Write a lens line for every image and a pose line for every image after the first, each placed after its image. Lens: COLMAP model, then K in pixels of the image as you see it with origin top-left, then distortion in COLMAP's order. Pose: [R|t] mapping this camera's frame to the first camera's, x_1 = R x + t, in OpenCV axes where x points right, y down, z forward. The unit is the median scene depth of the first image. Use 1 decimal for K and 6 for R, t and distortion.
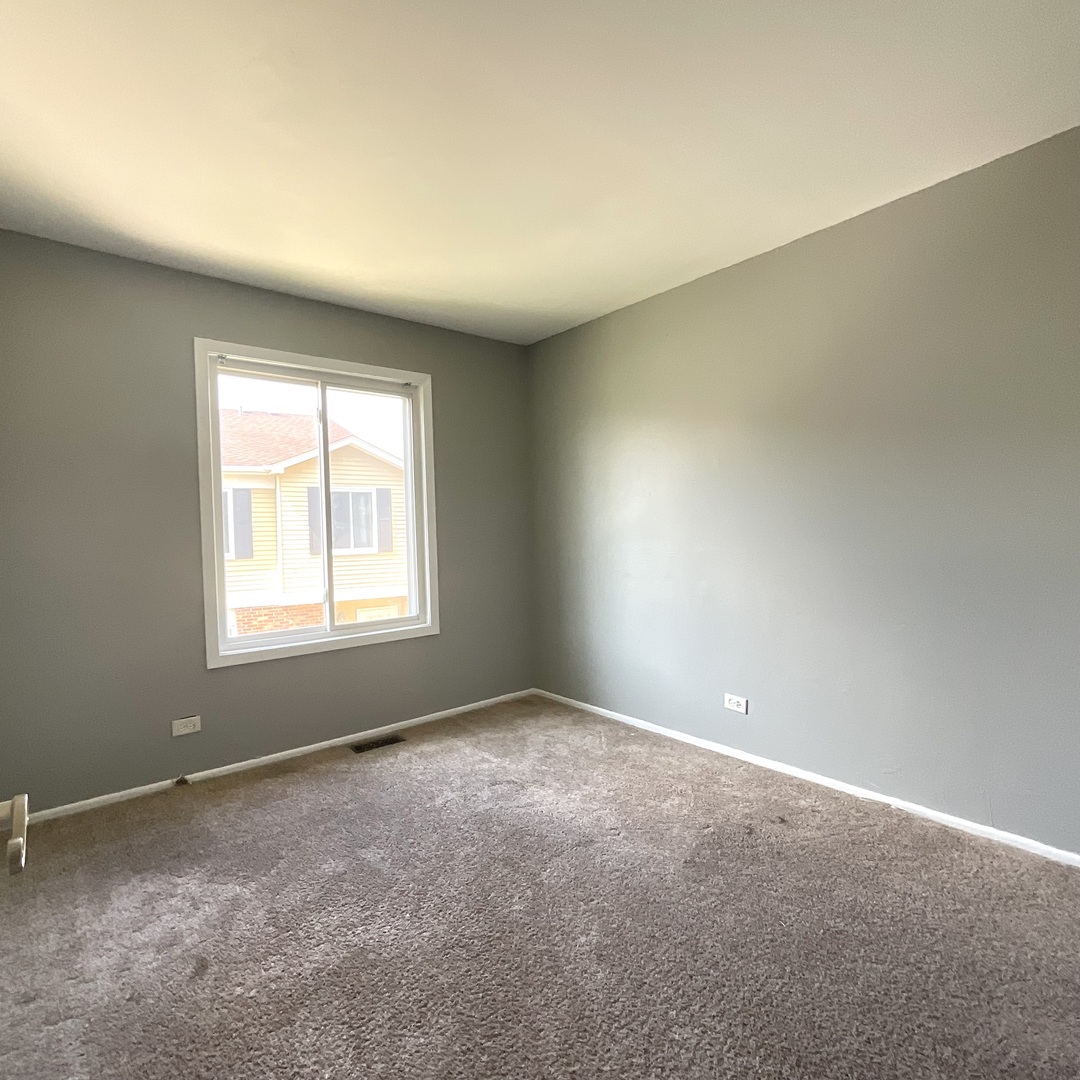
lens RADIAL K [[585.6, 0, 543.7], [0, 585.6, 541.9], [0, 0, 1]] dist [-0.005650, -0.000509]
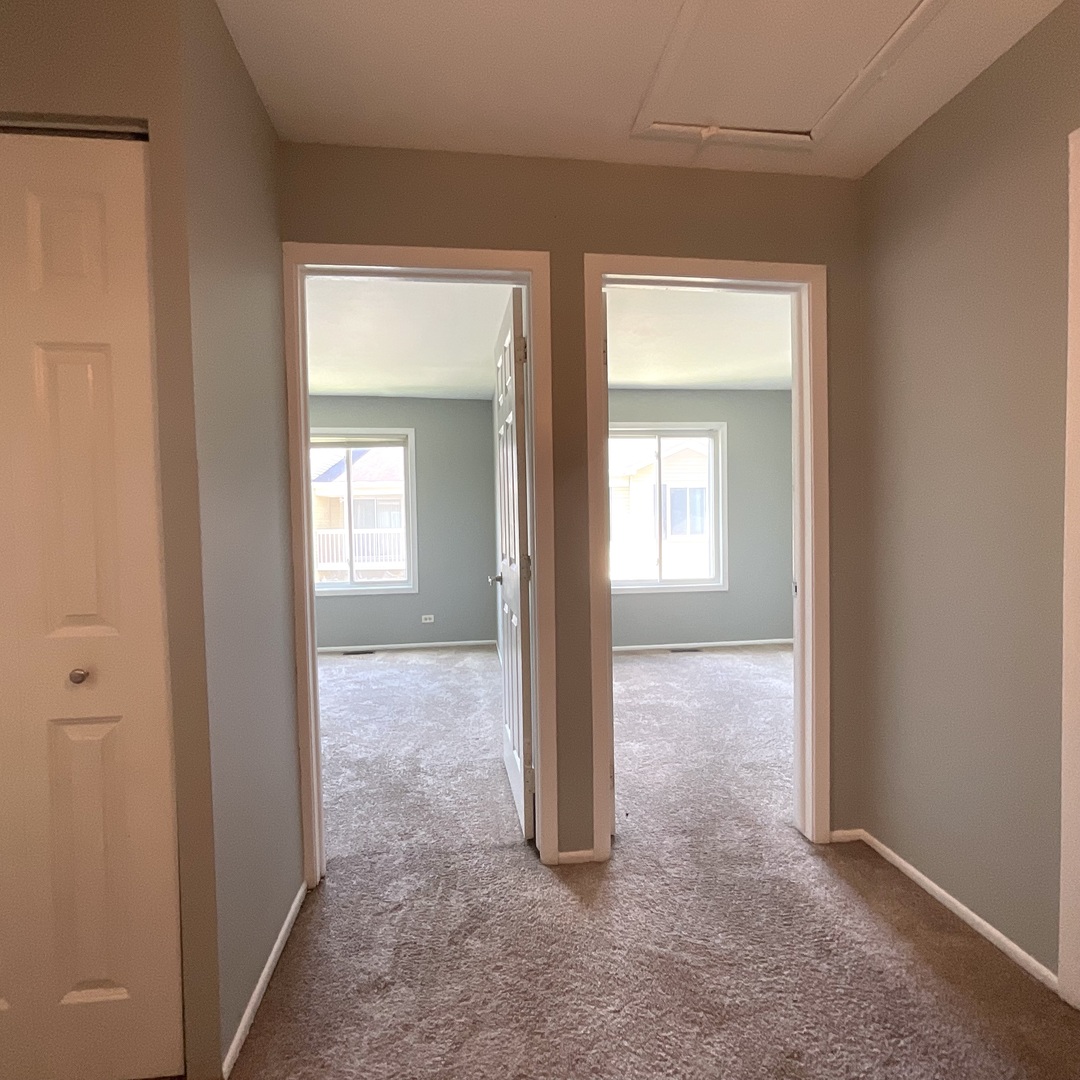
lens RADIAL K [[585.6, 0, 543.7], [0, 585.6, 541.9], [0, 0, 1]] dist [-0.005650, -0.000509]
pose [[0.847699, 0.026779, -0.529800, 1.006508], [-0.019940, 0.999628, 0.018622, -0.017191], [0.530102, -0.005222, 0.847918, -0.158657]]
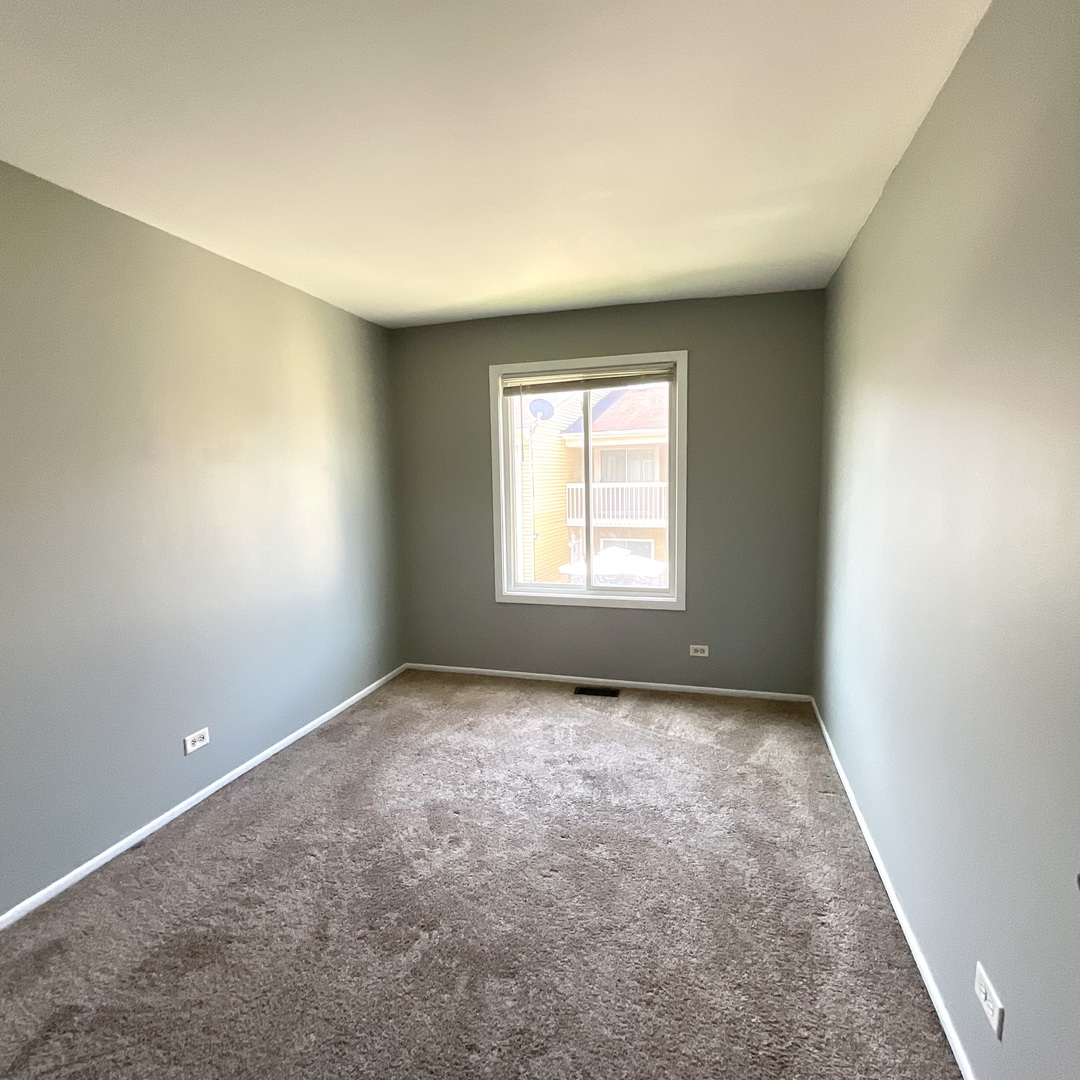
lens RADIAL K [[585.6, 0, 543.7], [0, 585.6, 541.9], [0, 0, 1]] dist [-0.005650, -0.000509]
pose [[0.557680, 0.108360, -0.822953, 0.549217], [-0.017168, 0.992736, 0.119082, -0.084513], [0.829878, -0.052281, 0.555489, 0.258163]]
